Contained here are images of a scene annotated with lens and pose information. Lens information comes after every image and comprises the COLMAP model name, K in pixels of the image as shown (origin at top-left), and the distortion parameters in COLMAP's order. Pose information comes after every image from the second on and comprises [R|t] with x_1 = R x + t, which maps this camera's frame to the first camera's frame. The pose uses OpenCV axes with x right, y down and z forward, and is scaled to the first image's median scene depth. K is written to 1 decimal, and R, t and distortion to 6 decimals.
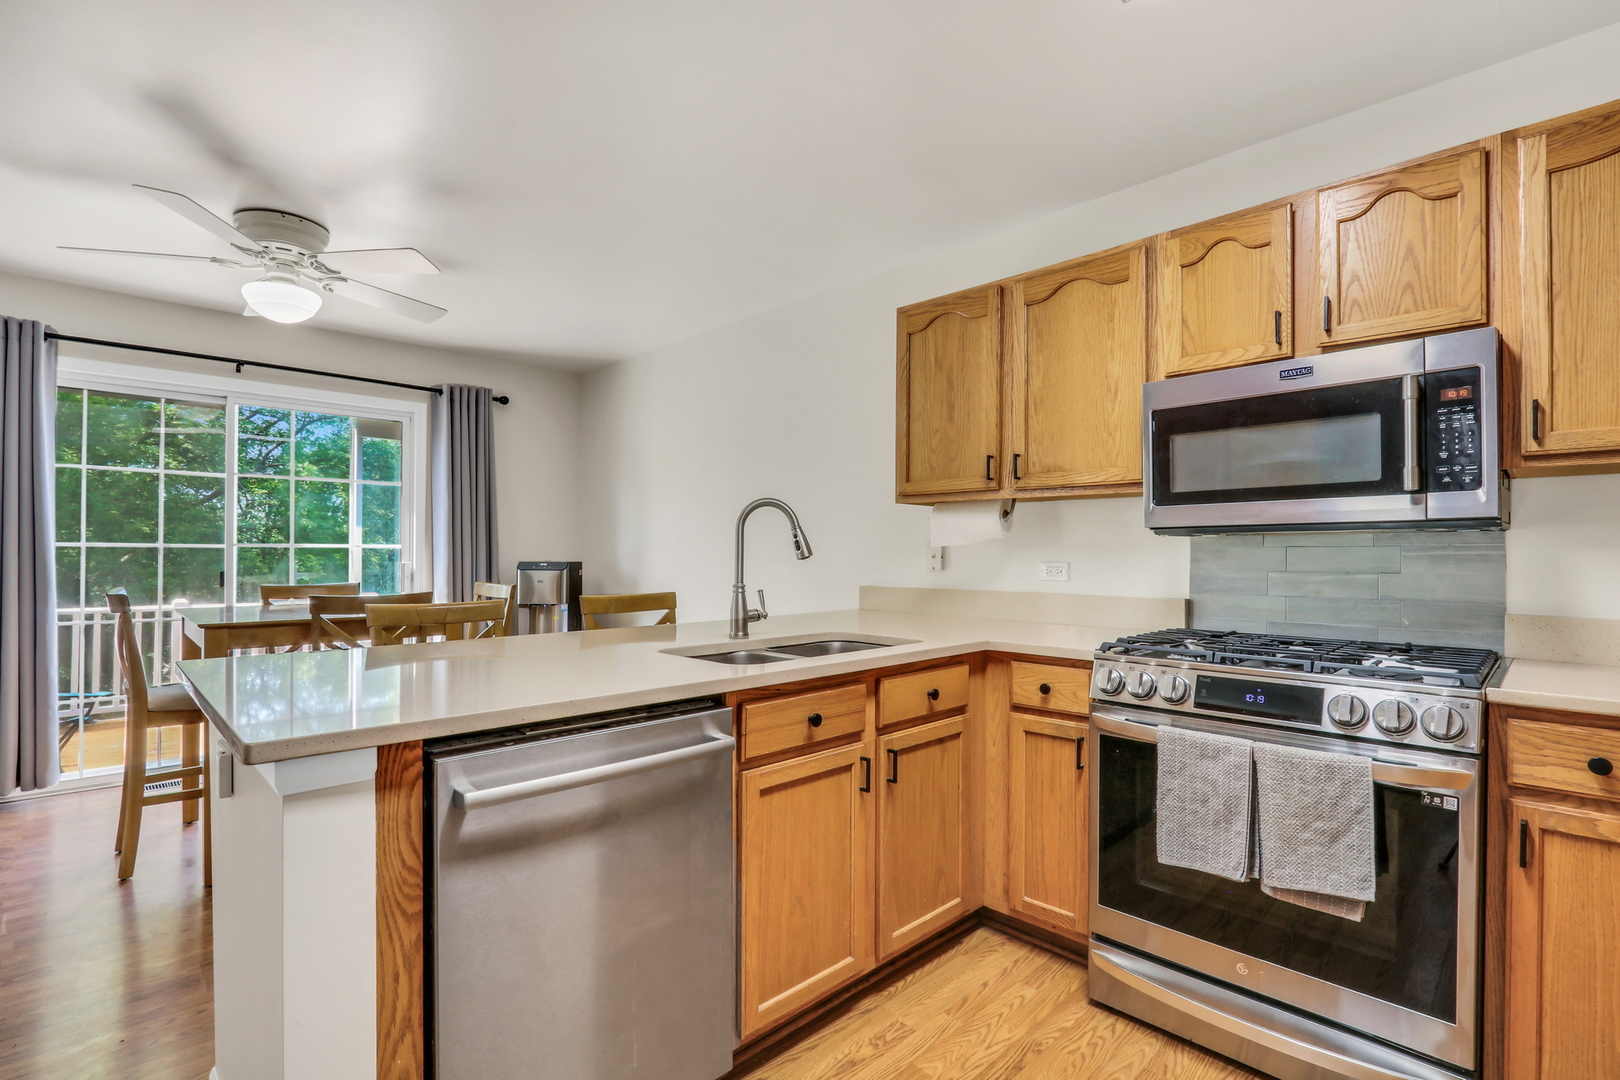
lens RADIAL K [[751.7, 0, 818.6], [0, 751.7, 545.2], [0, 0, 1]] dist [-0.012322, 0.003470]
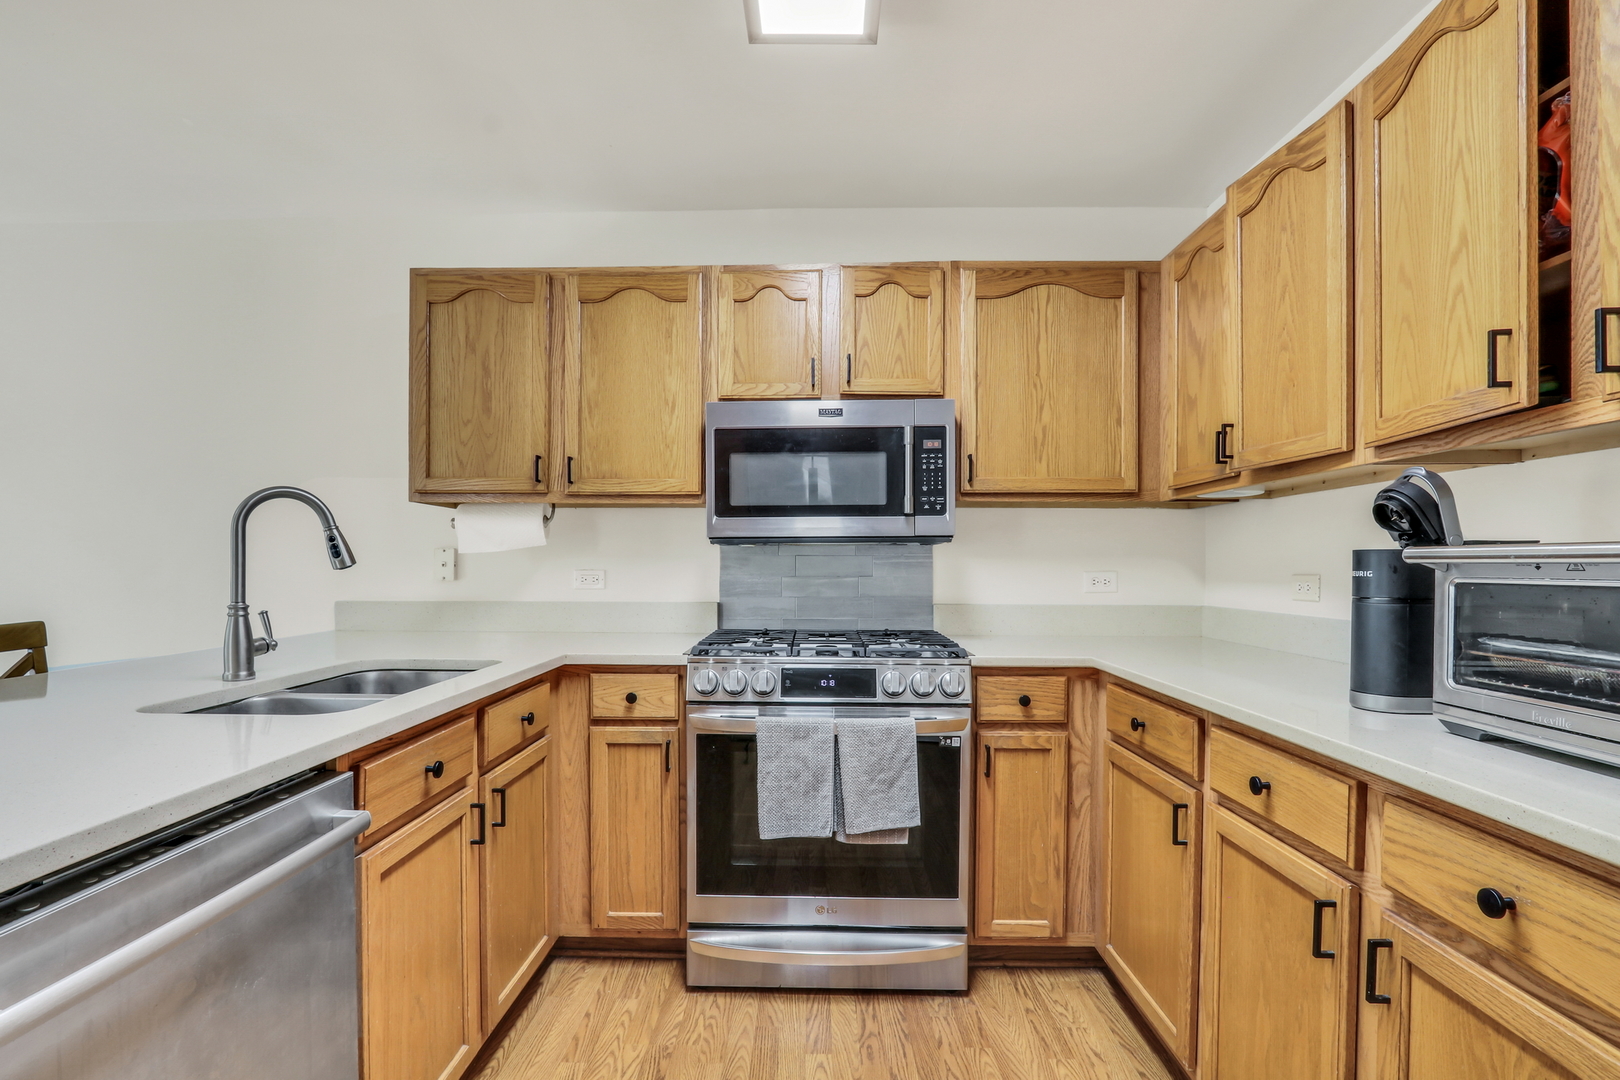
lens RADIAL K [[751.7, 0, 801.7], [0, 751.7, 570.2], [0, 0, 1]] dist [-0.012322, 0.003470]
pose [[0.730618, -0.008233, 0.682736, -0.229810], [-0.006795, 0.999790, 0.019328, 0.002351], [-0.682752, -0.018760, 0.730409, 0.136262]]
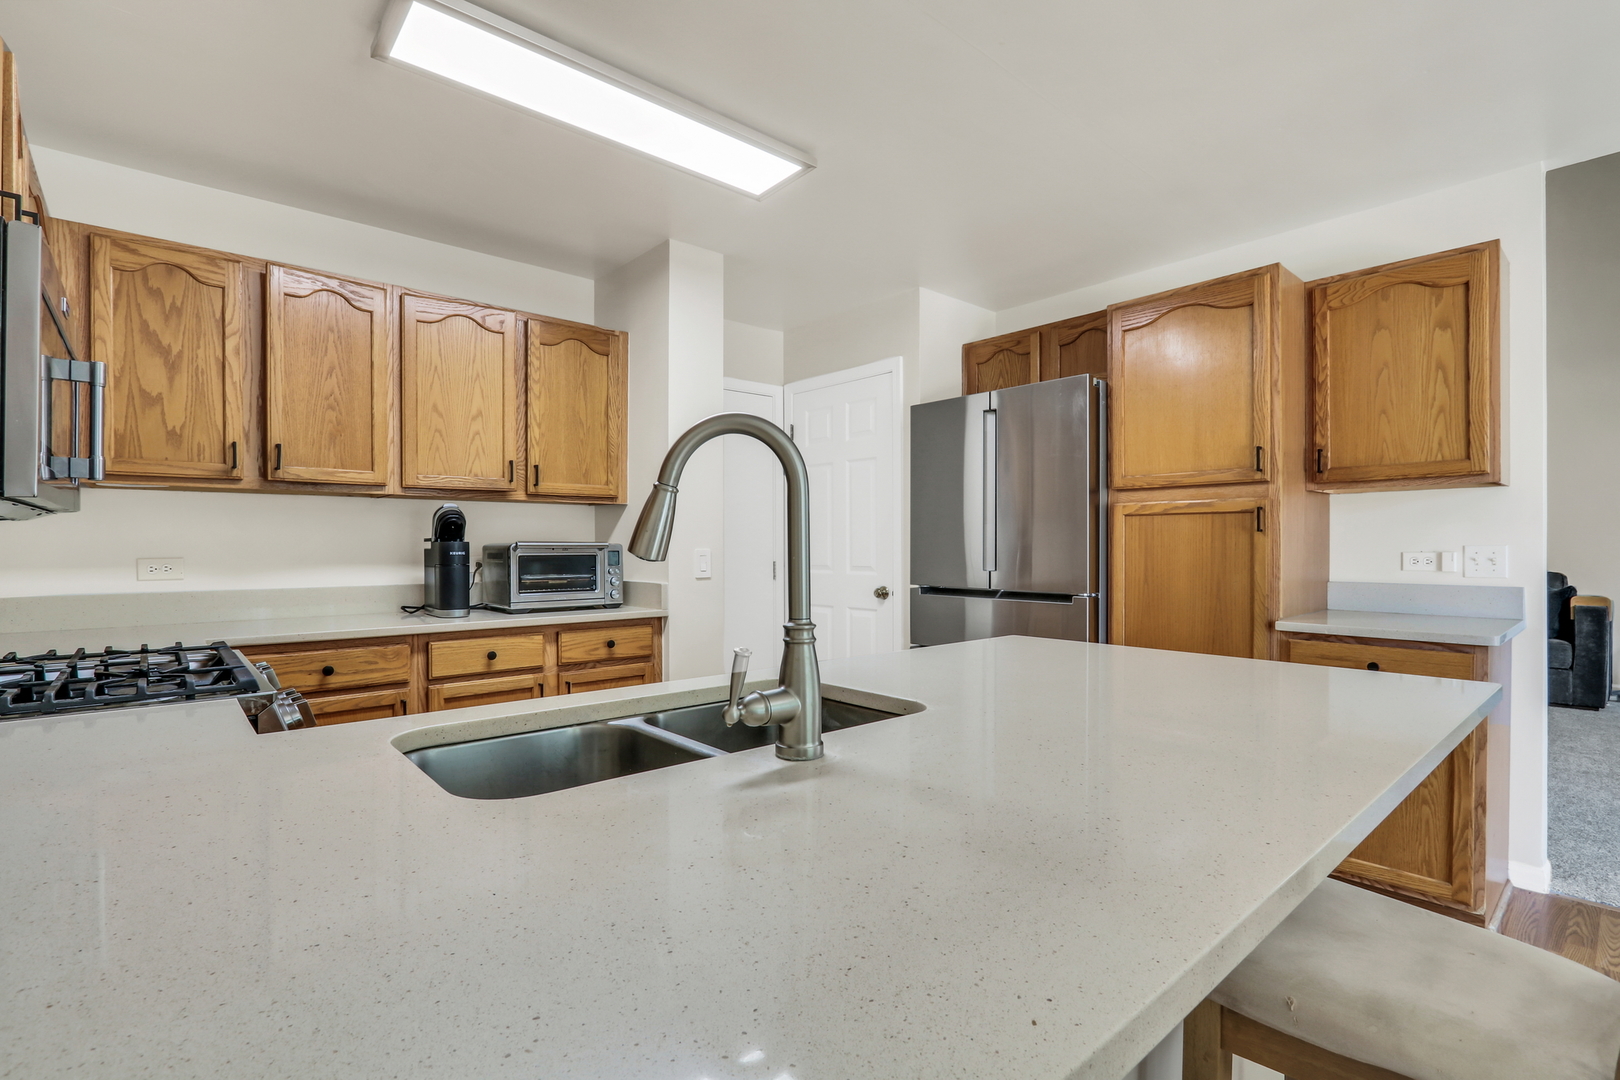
lens RADIAL K [[751.7, 0, 809.9], [0, 751.7, 548.3], [0, 0, 1]] dist [-0.012322, 0.003470]
pose [[-0.997937, 0.001924, 0.064175, -0.139760], [0.001652, 0.999989, -0.004301, 0.017210], [-0.064183, -0.004186, -0.997929, 2.066806]]
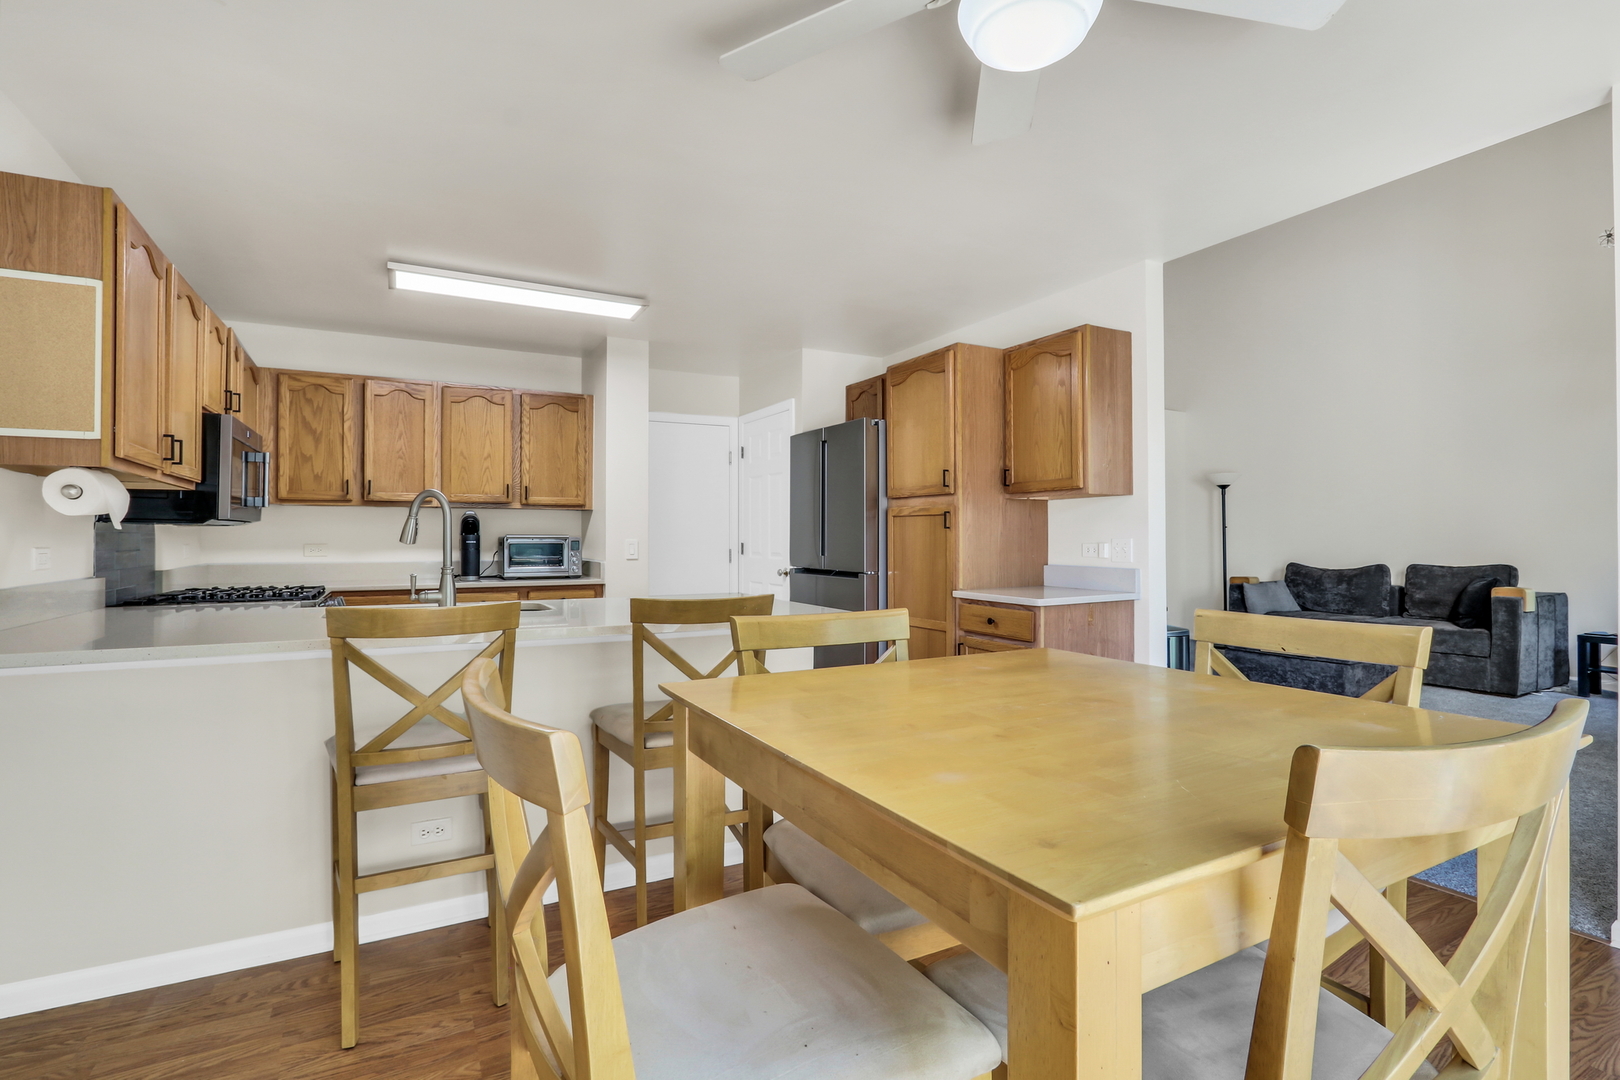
lens RADIAL K [[751.7, 0, 803.3], [0, 751.7, 531.9], [0, 0, 1]] dist [-0.012322, 0.003470]
pose [[-0.957852, 0.002506, 0.287252, -1.289371], [-0.001476, 0.999906, -0.013643, 0.018686], [-0.287259, -0.013492, -0.957758, 2.789048]]
